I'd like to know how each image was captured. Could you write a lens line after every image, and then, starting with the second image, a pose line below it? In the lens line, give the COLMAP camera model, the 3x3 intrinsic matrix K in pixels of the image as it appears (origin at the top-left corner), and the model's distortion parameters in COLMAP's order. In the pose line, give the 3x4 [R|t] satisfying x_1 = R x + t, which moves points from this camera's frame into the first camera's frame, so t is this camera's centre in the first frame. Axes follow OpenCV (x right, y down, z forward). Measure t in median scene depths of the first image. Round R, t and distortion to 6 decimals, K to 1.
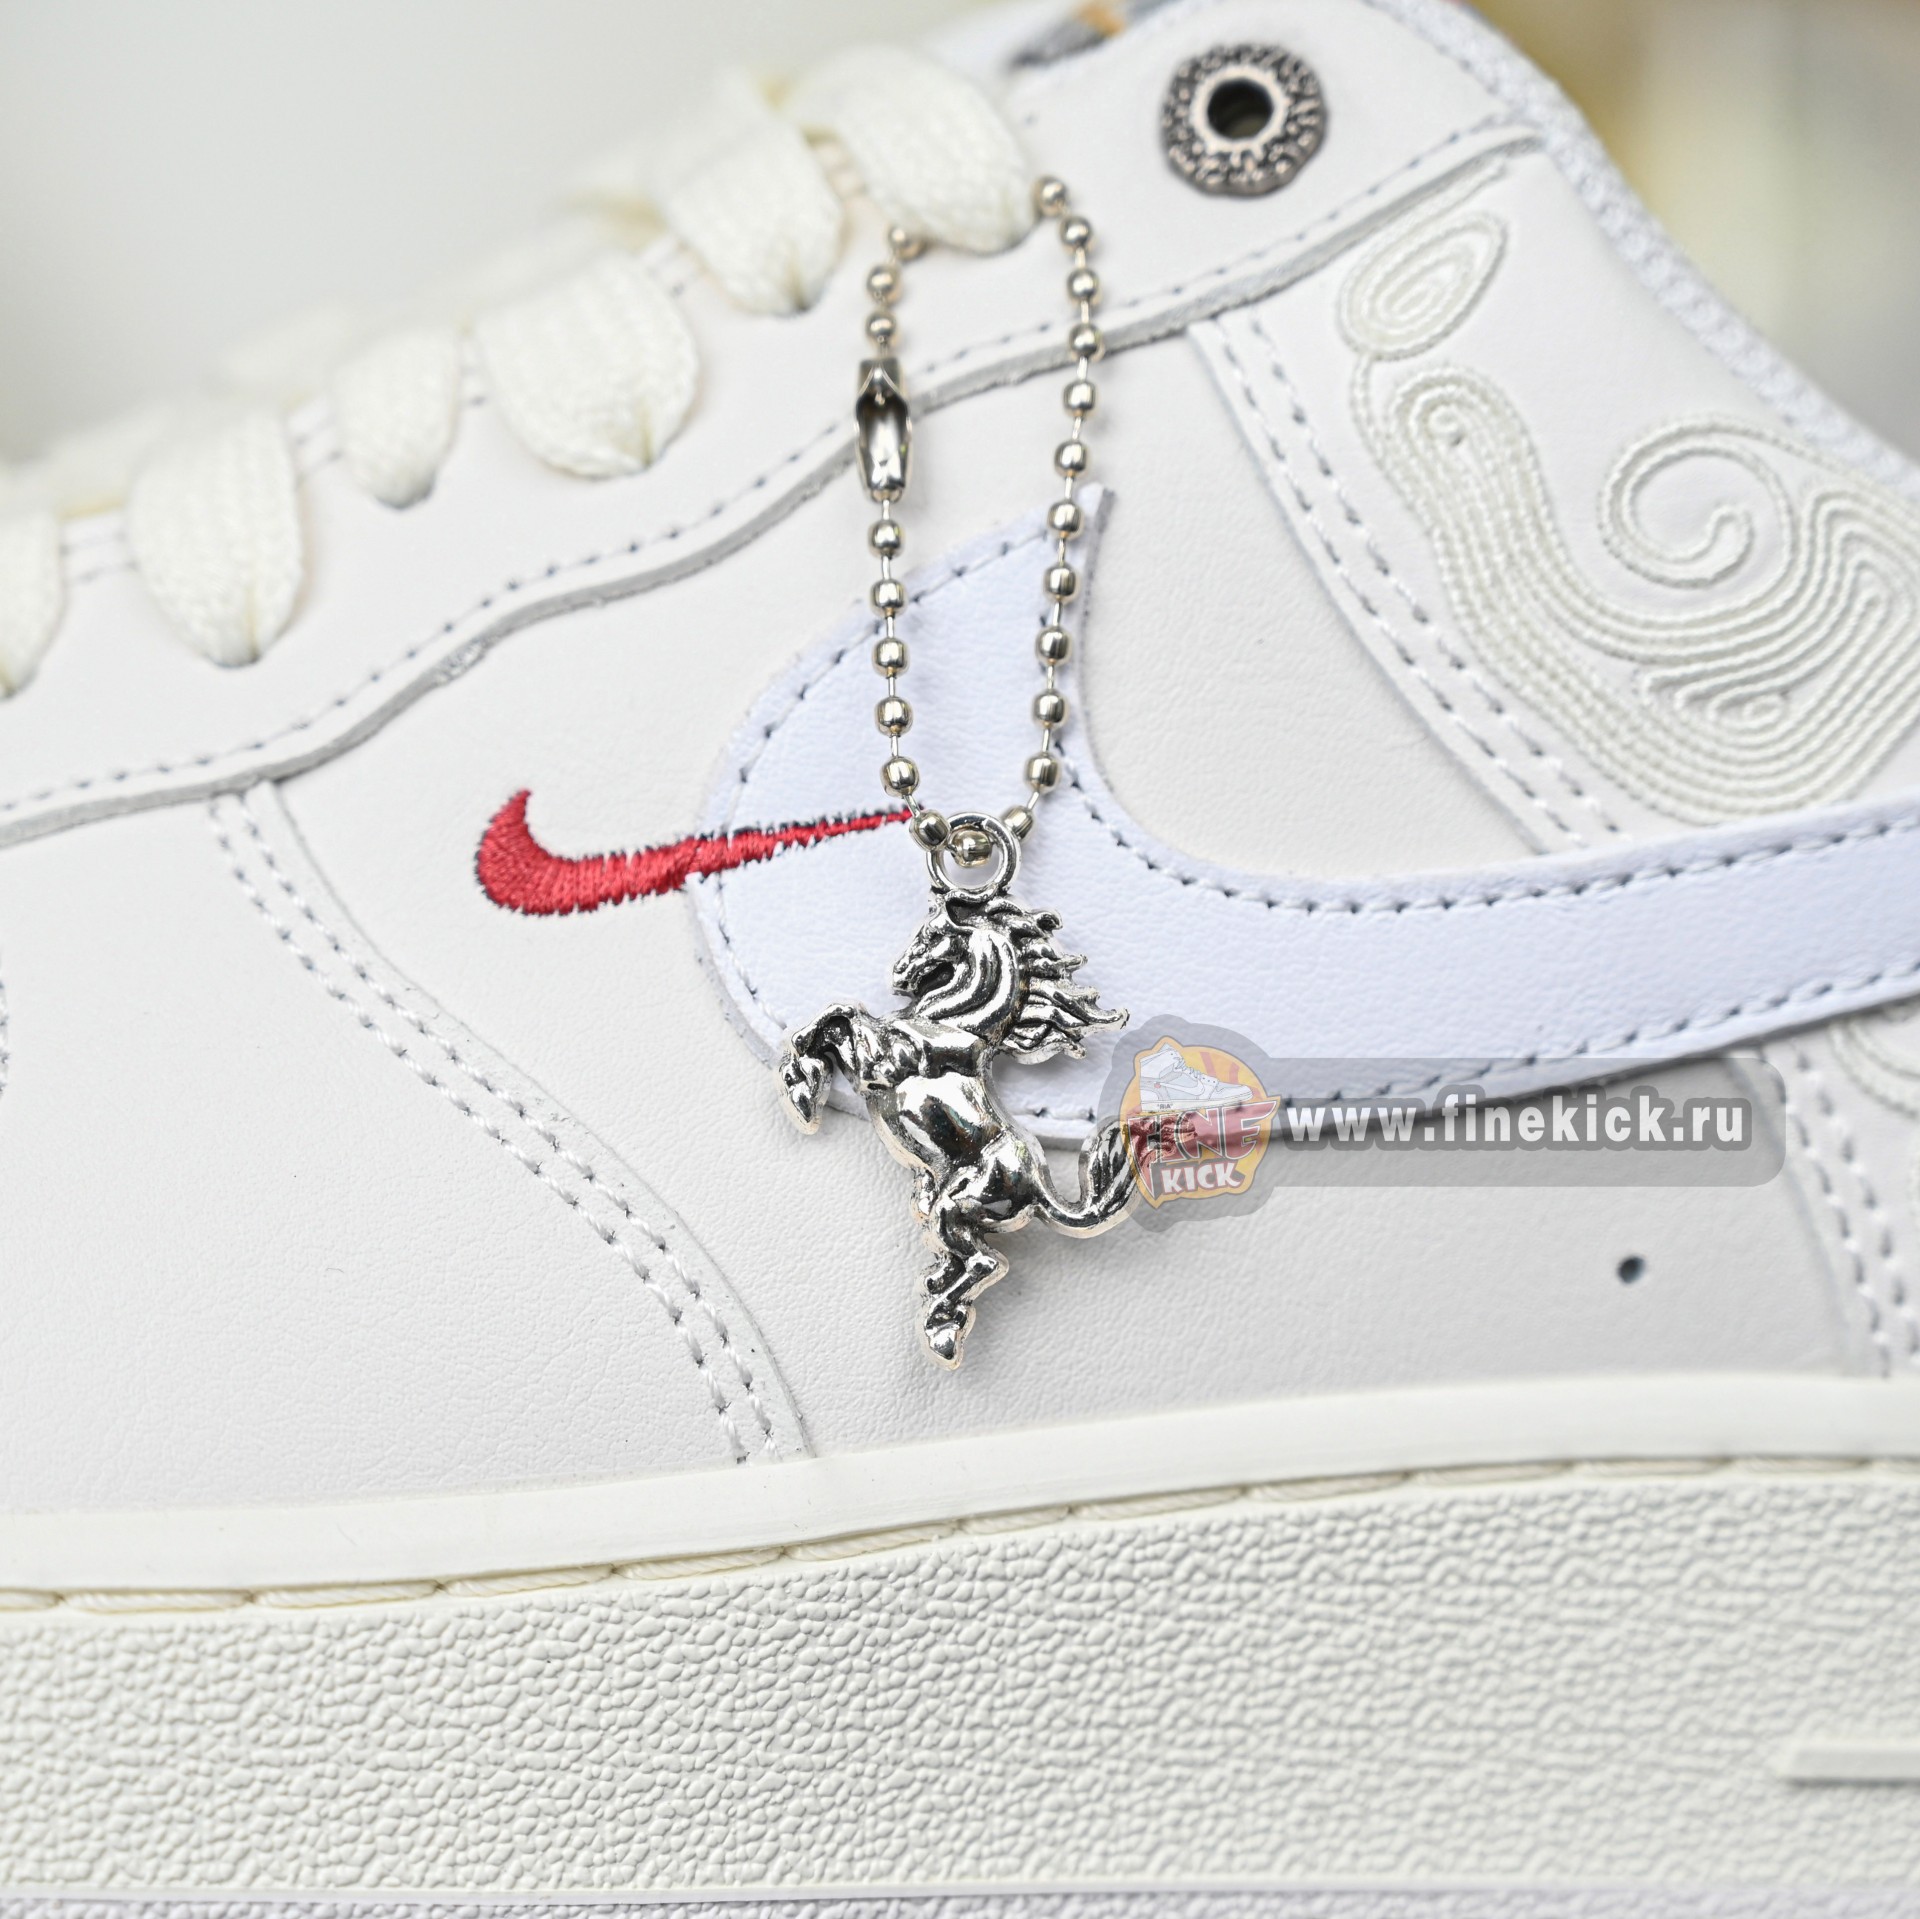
lens RADIAL K [[6479.8, 0, 1023.8], [0, 6479.8, 1022.2], [0, 0, 1]] dist [0.010745, -0.173562]
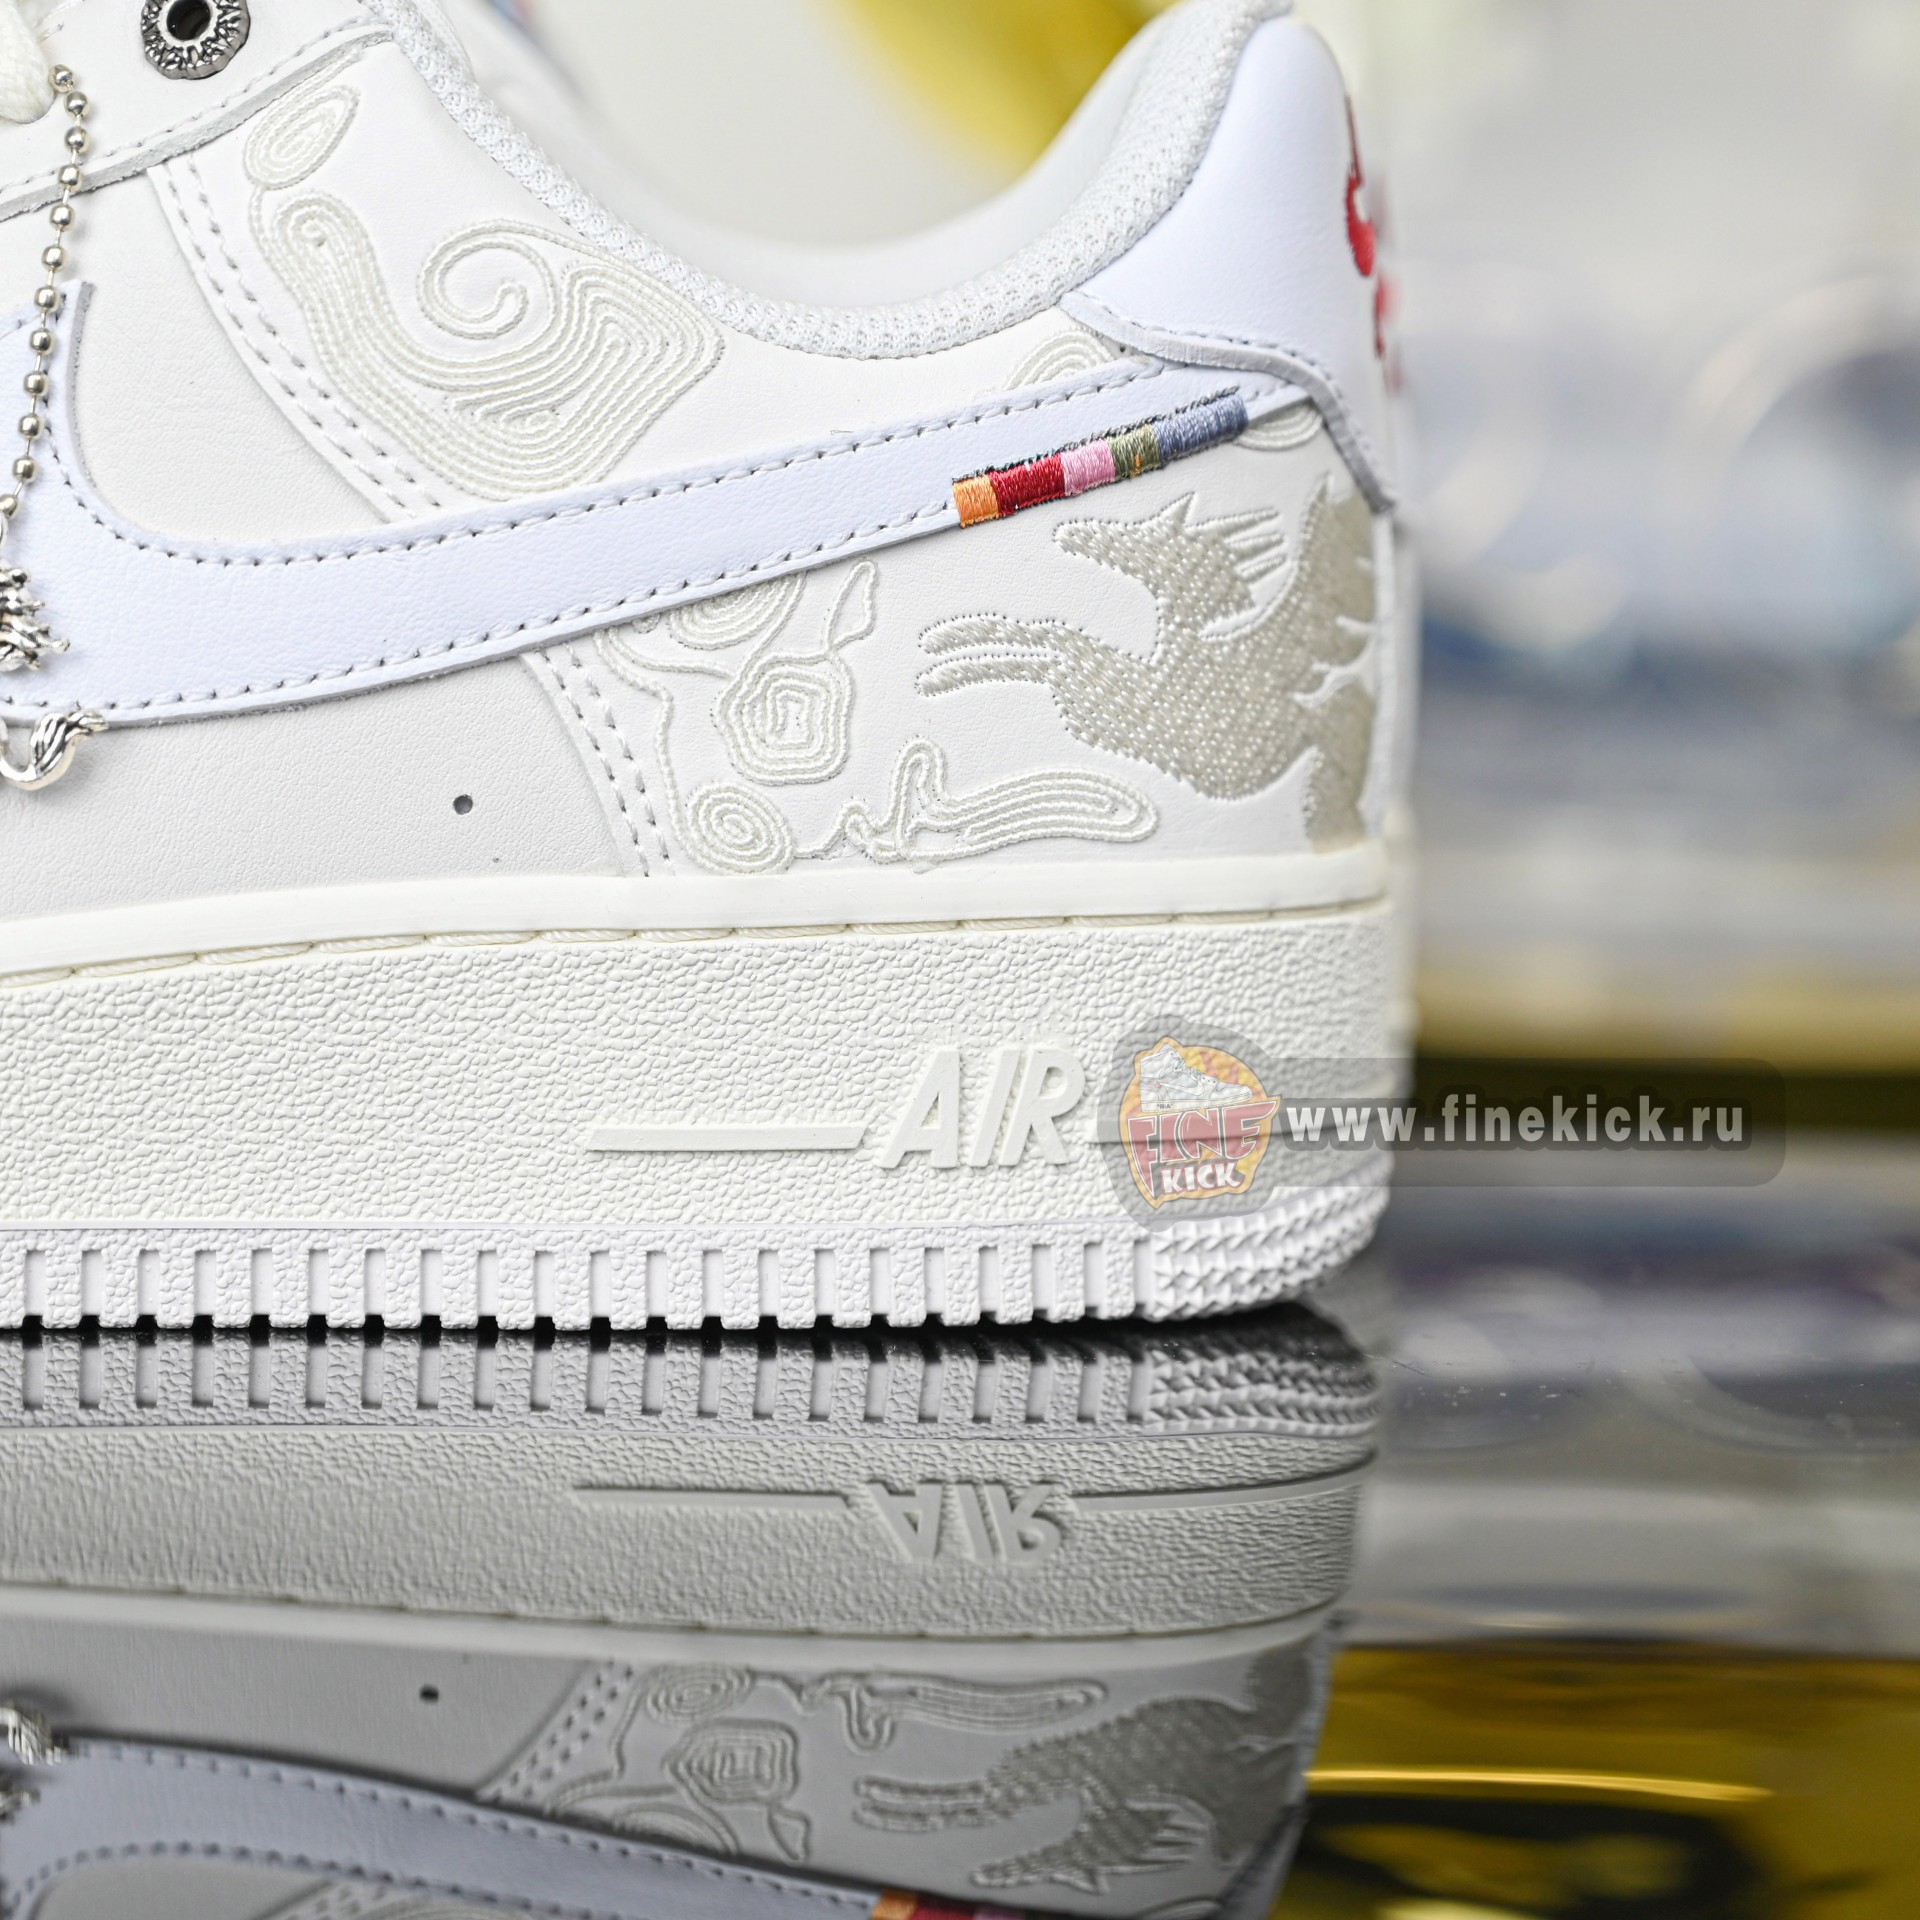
lens RADIAL K [[6479.8, 0, 1023.8], [0, 6479.8, 1022.7], [0, 0, 1]] dist [0.010745, -0.173562]
pose [[0.996658, -0.017325, -0.079824, 0.340111], [0.020930, 0.998788, 0.044543, 0.025047], [0.078955, -0.046065, 0.995813, -0.462277]]
